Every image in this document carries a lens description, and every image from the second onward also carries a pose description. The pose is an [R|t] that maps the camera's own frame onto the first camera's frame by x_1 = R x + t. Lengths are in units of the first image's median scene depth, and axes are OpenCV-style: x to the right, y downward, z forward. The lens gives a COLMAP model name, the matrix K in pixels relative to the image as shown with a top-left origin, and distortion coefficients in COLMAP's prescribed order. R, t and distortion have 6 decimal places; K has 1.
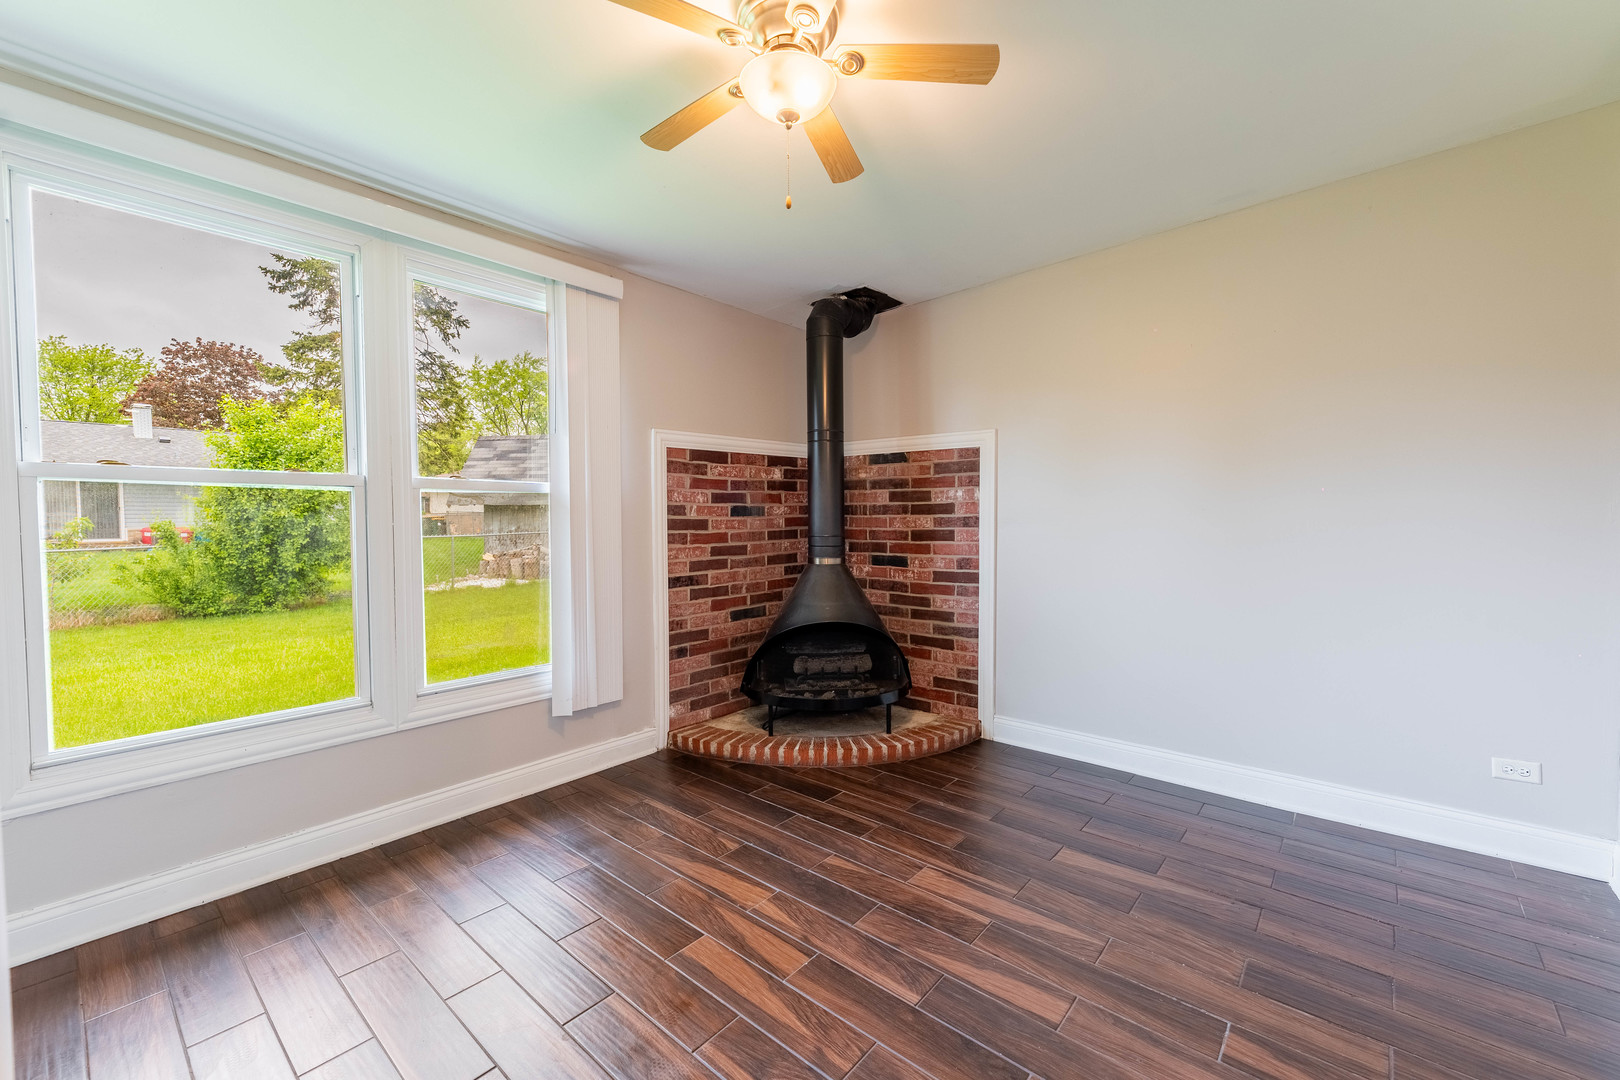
lens RADIAL K [[653.9, 0, 814.5], [0, 653.9, 540.0], [0, 0, 1]] dist [-0.002647, -0.000779]
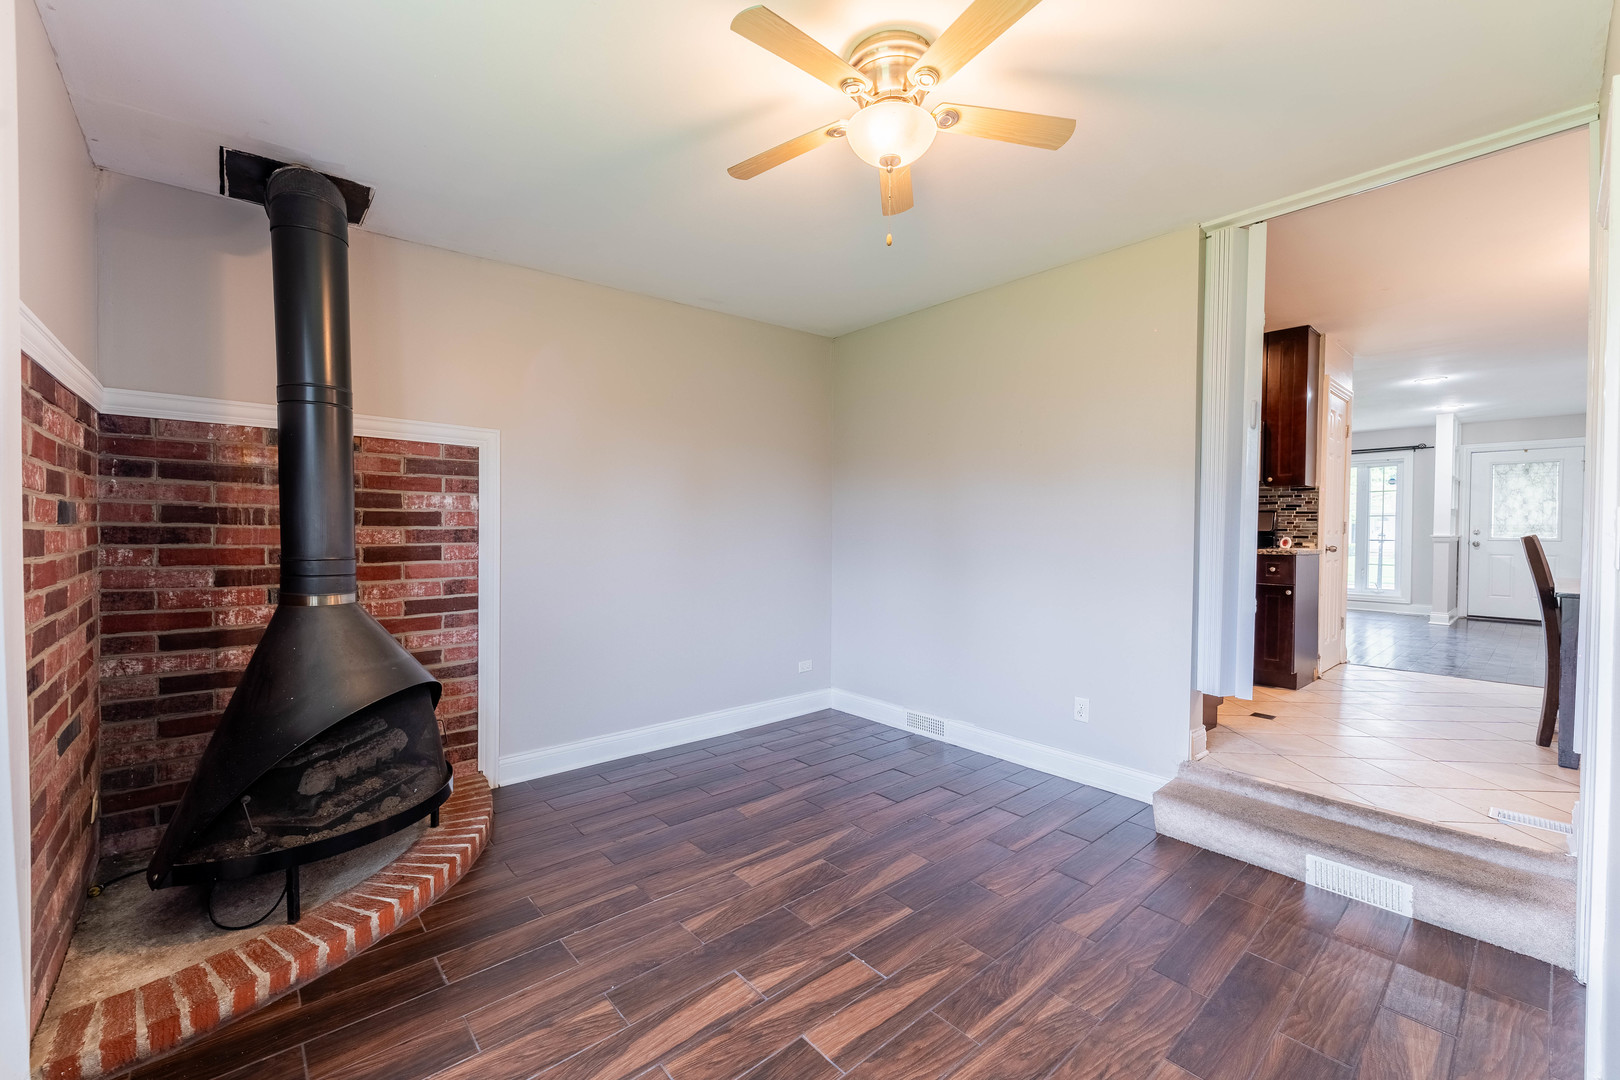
lens RADIAL K [[652.8, 0, 806.2], [0, 652.8, 541.6], [0, 0, 1]] dist [-0.001572, -0.000617]
pose [[0.144292, -0.009603, 0.989489, -0.521298], [0.026299, 0.999637, 0.005866, -0.014066], [-0.989186, 0.025176, 0.144493, 0.459074]]
